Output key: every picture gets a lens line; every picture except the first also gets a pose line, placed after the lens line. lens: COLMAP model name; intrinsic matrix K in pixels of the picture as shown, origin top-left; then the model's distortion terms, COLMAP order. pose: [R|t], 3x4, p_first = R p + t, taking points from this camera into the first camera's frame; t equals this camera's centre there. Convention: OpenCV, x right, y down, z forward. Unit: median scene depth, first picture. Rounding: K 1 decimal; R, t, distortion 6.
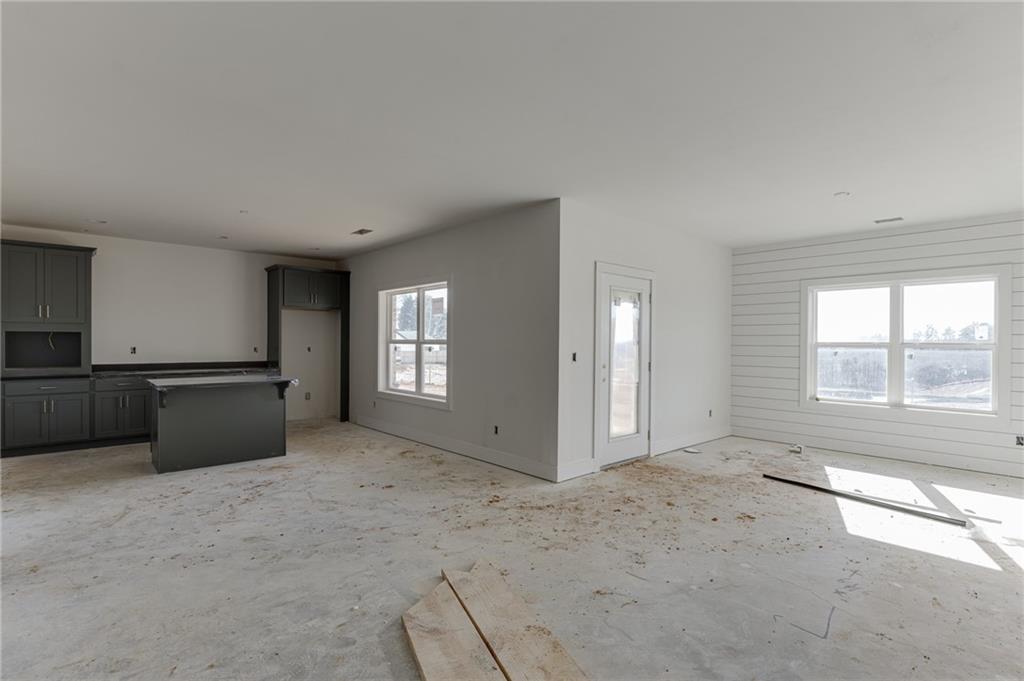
lens RADIAL K [[495.9, 0, 512.0], [0, 495.9, 340.5], [0, 0, 1]] dist [-0.001353, -0.000334]
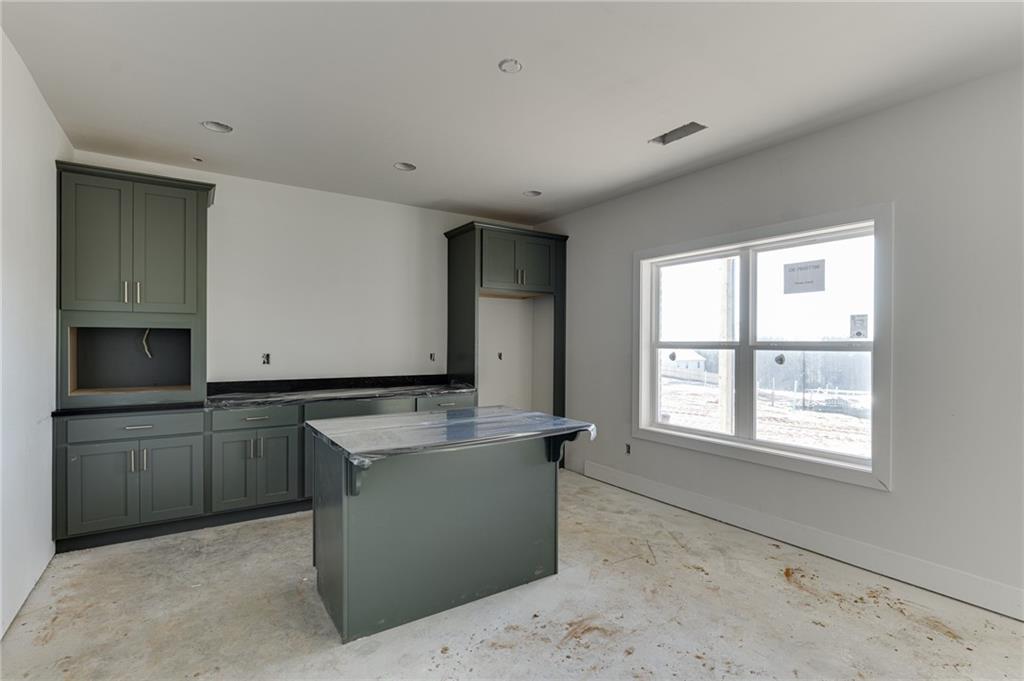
lens RADIAL K [[507.0, 0, 524.4], [0, 507.0, 341.3], [0, 0, 1]] dist [-0.018473, -0.000147]
pose [[0.990383, 0.001377, -0.138346, -0.377543], [-0.001777, 0.999995, -0.002771, 0.000061], [0.138341, 0.002990, 0.990380, 0.443066]]
